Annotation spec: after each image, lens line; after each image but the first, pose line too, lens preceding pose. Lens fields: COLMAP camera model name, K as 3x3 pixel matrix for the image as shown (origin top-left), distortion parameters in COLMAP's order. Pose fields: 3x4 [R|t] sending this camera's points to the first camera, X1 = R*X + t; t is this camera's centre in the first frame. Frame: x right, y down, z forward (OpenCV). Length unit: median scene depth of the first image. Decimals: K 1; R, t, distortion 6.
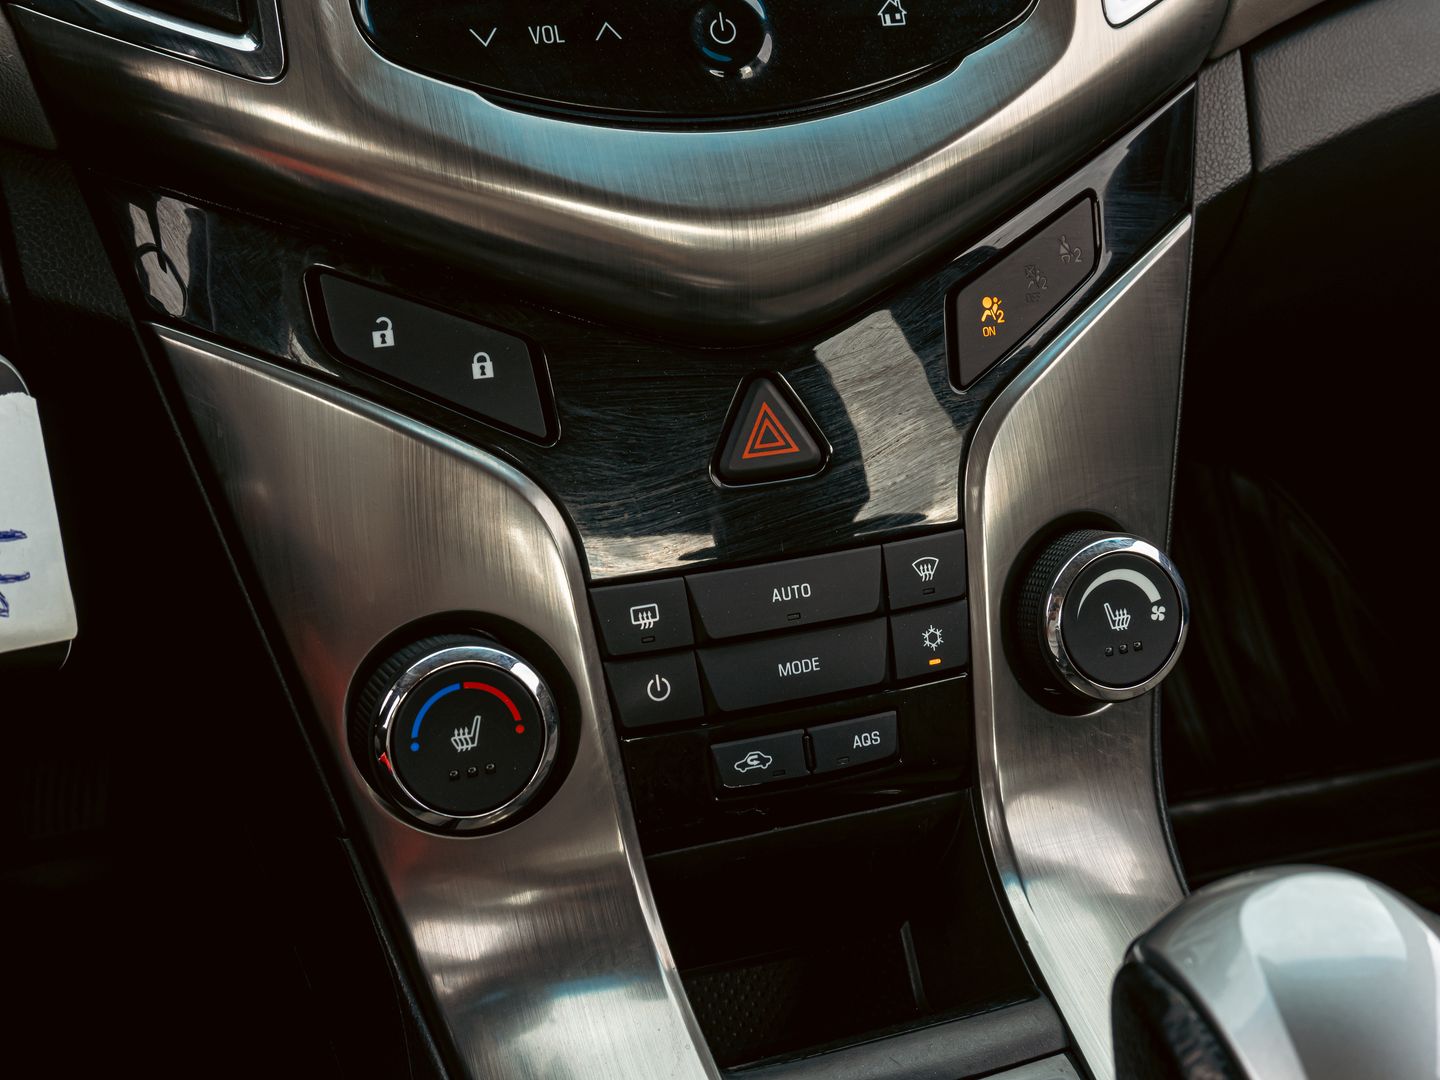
lens RADIAL K [[1757.4, 0, 717.7], [0, 1757.4, 499.4], [0, 0, 1]] dist [0.001225, 0.000000]
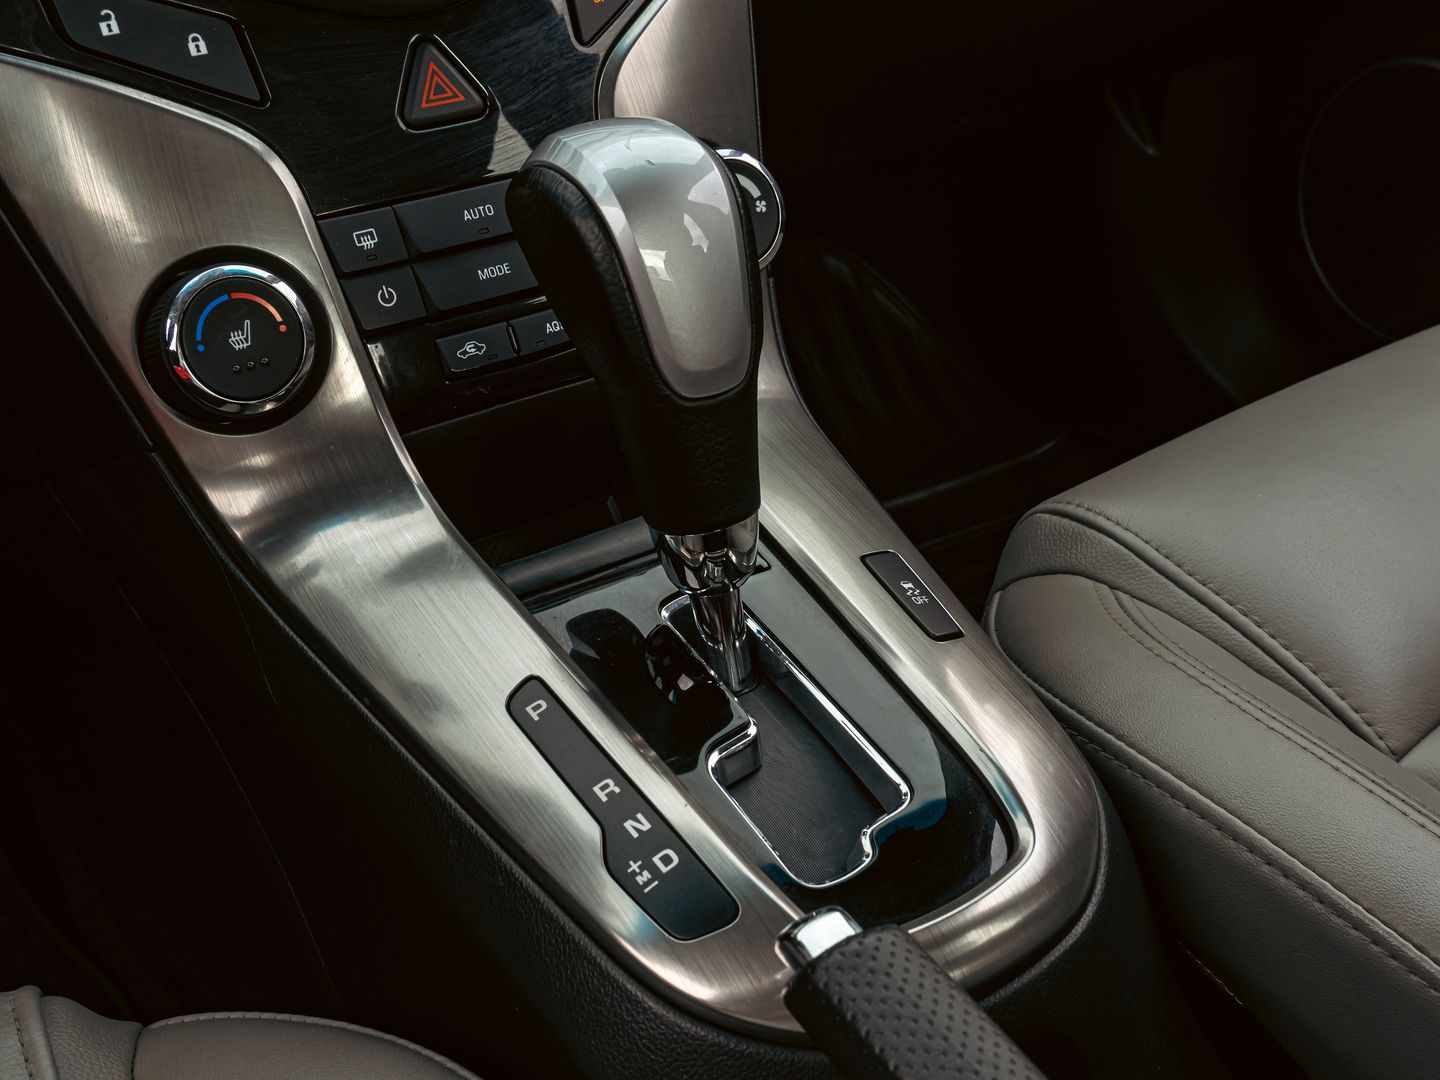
lens RADIAL K [[1629.7, 0, 741.2], [0, 1629.7, 604.4], [0, 0, 1]] dist [-0.019348, 0.000000]
pose [[0.964018, -0.173508, 0.201406, -0.061330], [0.152877, 0.981655, 0.113940, 0.228022], [-0.217480, -0.079050, 0.972858, -0.206206]]
